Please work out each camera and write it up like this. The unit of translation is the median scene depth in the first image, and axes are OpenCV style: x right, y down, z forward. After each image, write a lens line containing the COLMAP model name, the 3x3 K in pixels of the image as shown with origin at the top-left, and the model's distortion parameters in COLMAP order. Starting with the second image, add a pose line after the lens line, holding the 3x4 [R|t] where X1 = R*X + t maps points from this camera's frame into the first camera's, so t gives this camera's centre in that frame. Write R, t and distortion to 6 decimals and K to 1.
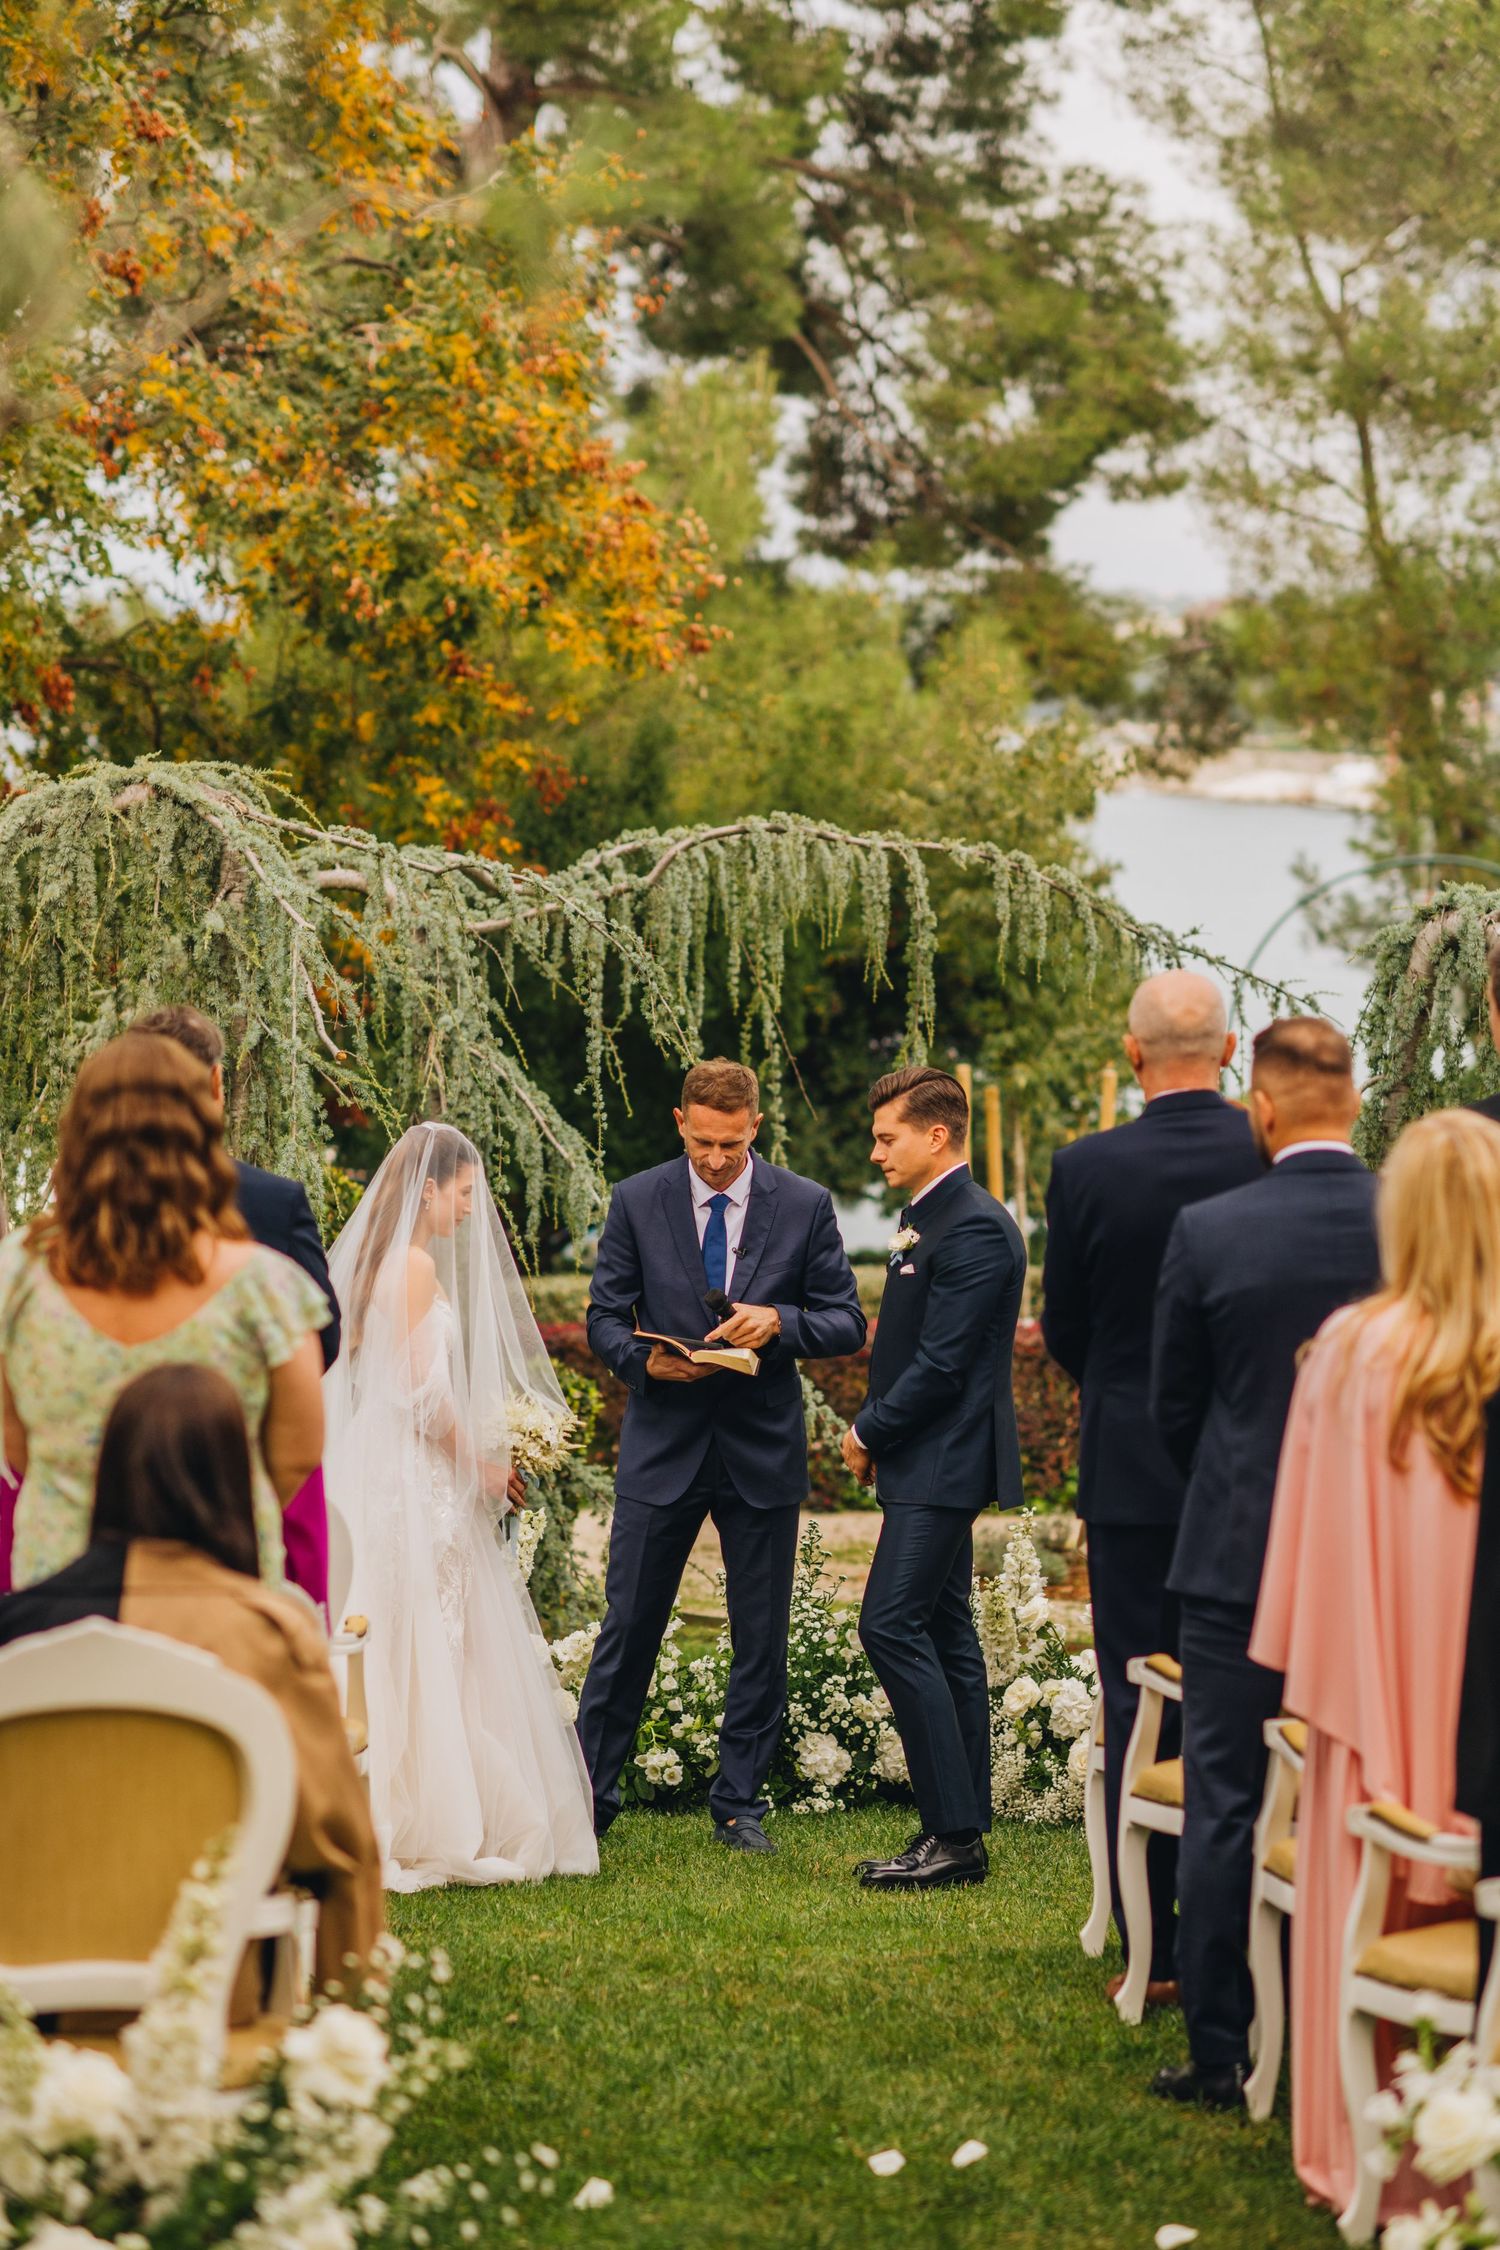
lens RADIAL K [[3984.4, 0, 954.1], [0, 3984.4, 1122.6], [0, 0, 1]] dist [-0.030878, 0.195633]
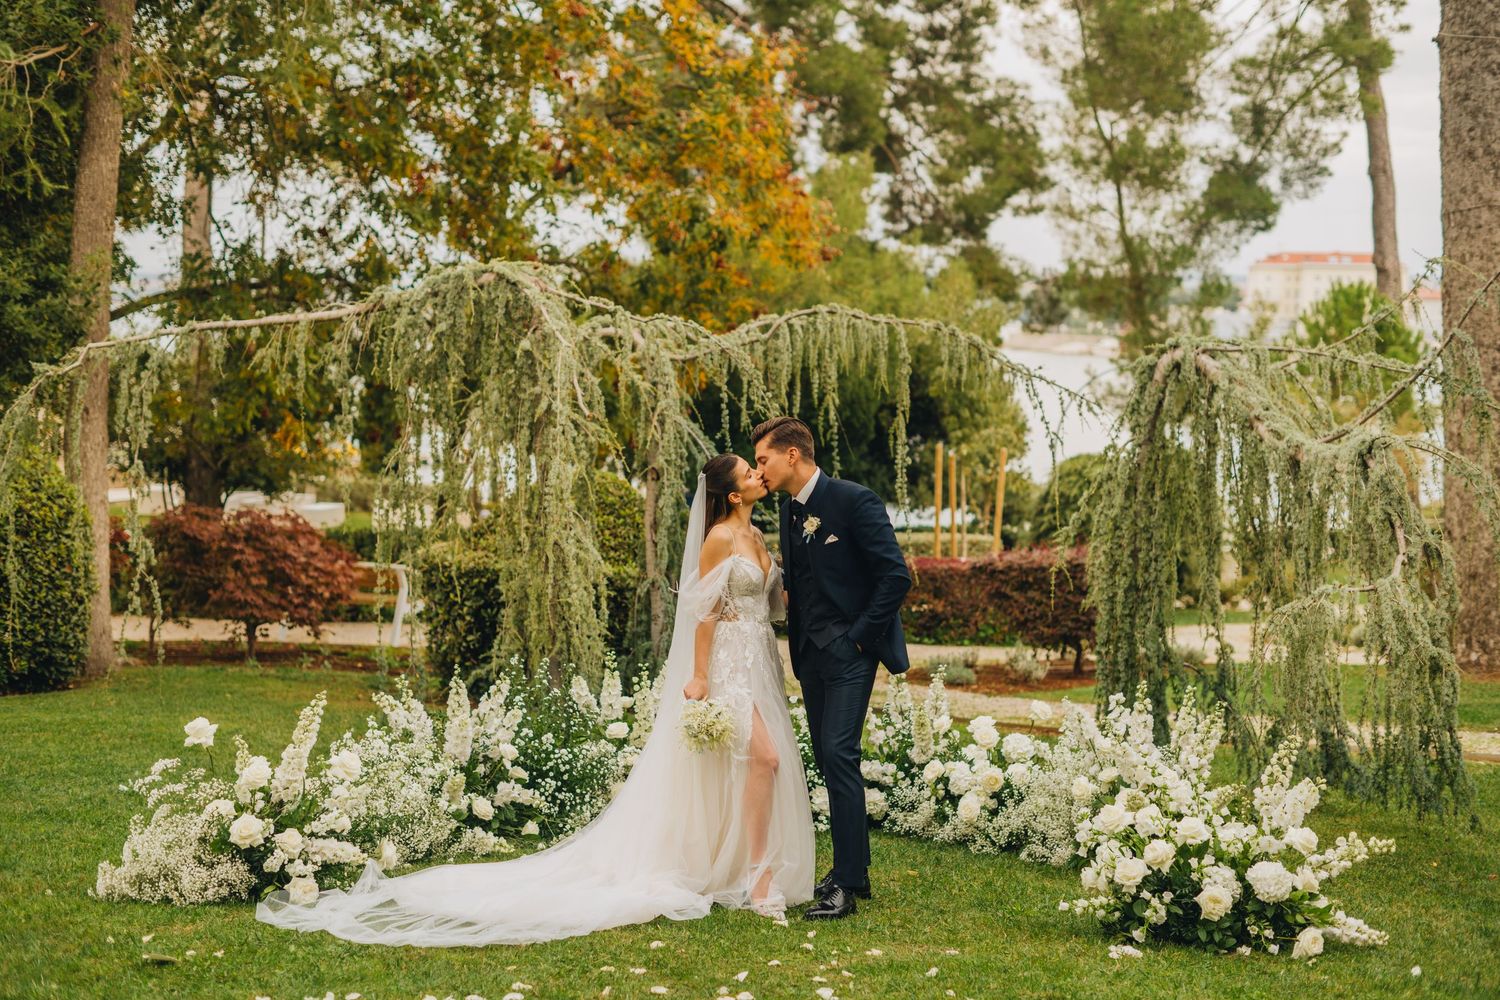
lens RADIAL K [[3760.0, 0, 756.1], [0, 3760.0, 574.6], [0, 0, 1]] dist [-0.020264, 0.785502]
pose [[0.999761, 0.019702, -0.009432, -0.089550], [-0.019217, 0.998617, 0.048932, -0.048375], [0.010383, -0.048739, 0.998758, -1.271891]]
